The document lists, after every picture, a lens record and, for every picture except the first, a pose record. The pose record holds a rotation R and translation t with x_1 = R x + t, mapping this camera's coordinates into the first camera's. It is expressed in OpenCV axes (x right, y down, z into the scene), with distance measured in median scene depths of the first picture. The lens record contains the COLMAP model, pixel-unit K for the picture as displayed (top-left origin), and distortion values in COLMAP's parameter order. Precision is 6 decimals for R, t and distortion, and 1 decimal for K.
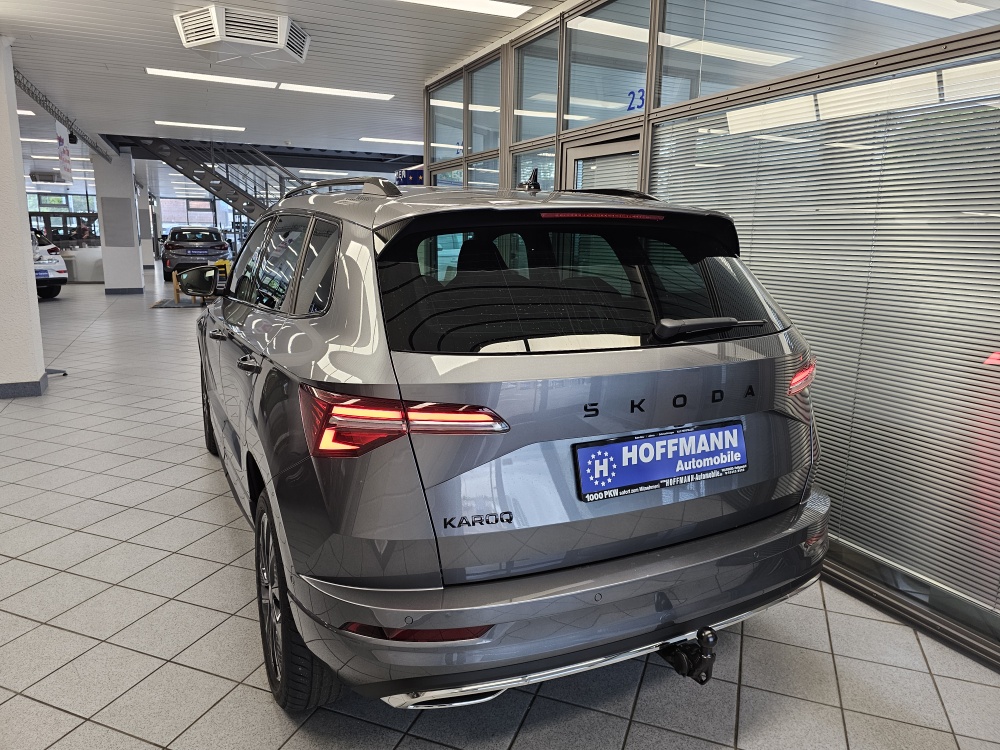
lens RADIAL K [[682.4, 0, 511.9], [0, 682.4, 365.0], [0, 0, 1]] dist [0.061547, -0.059602]
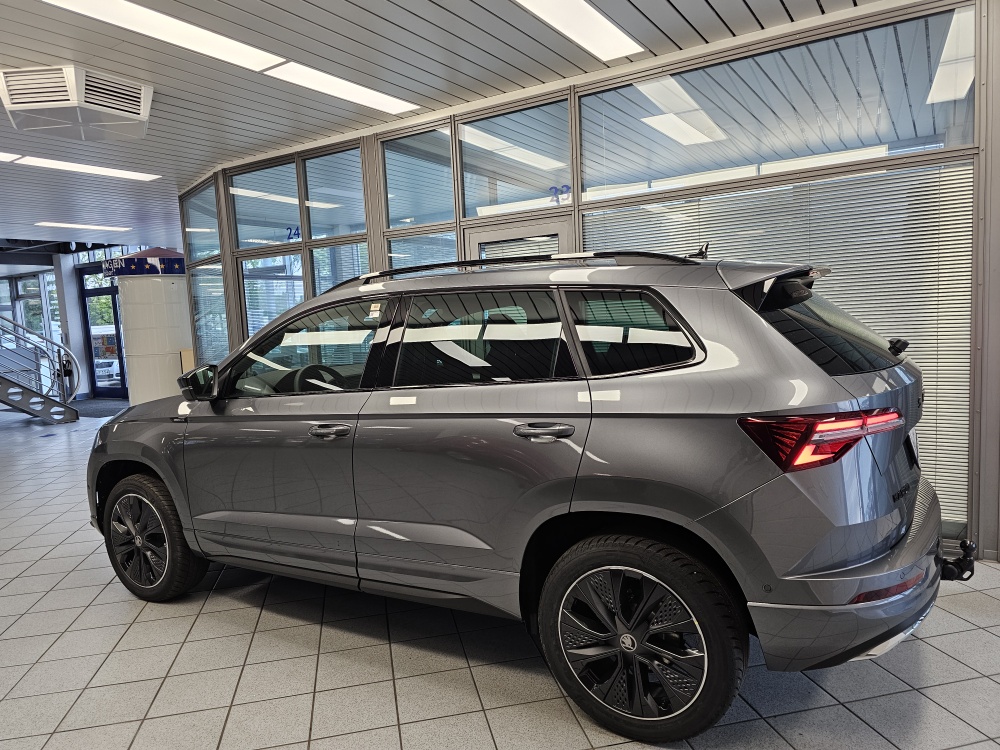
lens RADIAL K [[682.4, 0, 494.9], [0, 682.4, 383.1], [0, 0, 1]] dist [0.061547, -0.059602]
pose [[0.837955, -0.113924, 0.533716, -0.476612], [0.165165, 0.985045, -0.049054, -0.017064], [-0.520146, 0.129257, 0.844240, 0.077902]]
